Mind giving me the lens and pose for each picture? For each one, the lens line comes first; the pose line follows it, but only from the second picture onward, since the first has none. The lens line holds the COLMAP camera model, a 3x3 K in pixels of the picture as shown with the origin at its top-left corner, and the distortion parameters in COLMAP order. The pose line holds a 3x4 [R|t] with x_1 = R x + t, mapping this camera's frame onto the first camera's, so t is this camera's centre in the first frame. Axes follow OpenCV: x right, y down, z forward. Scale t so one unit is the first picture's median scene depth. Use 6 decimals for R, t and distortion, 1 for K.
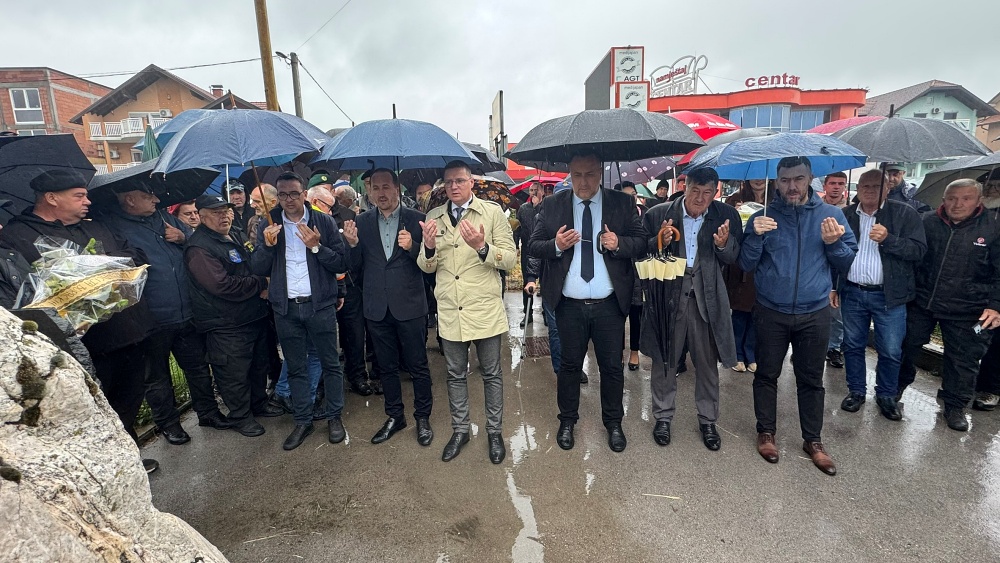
lens RADIAL K [[460.8, 0, 498.5], [0, 460.8, 281.2], [0, 0, 1]] dist [0.001096, -0.001962]
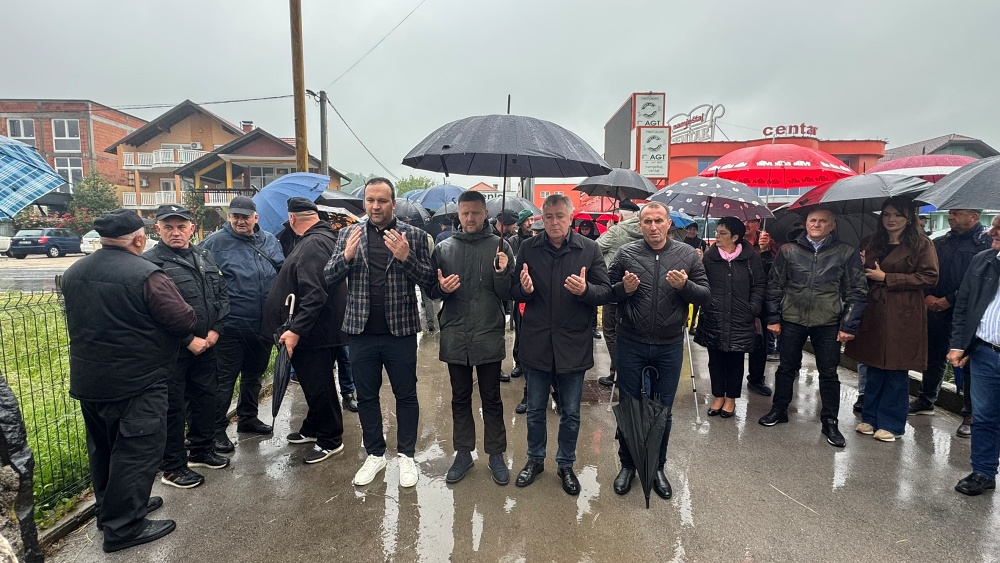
lens RADIAL K [[460.8, 0, 499.1], [0, 460.8, 280.9], [0, 0, 1]] dist [0.001096, -0.001962]
pose [[0.999097, 0.033837, -0.025692, -0.067488], [-0.035877, 0.995851, -0.083625, 0.006306], [0.022756, 0.084471, 0.996166, 0.109960]]
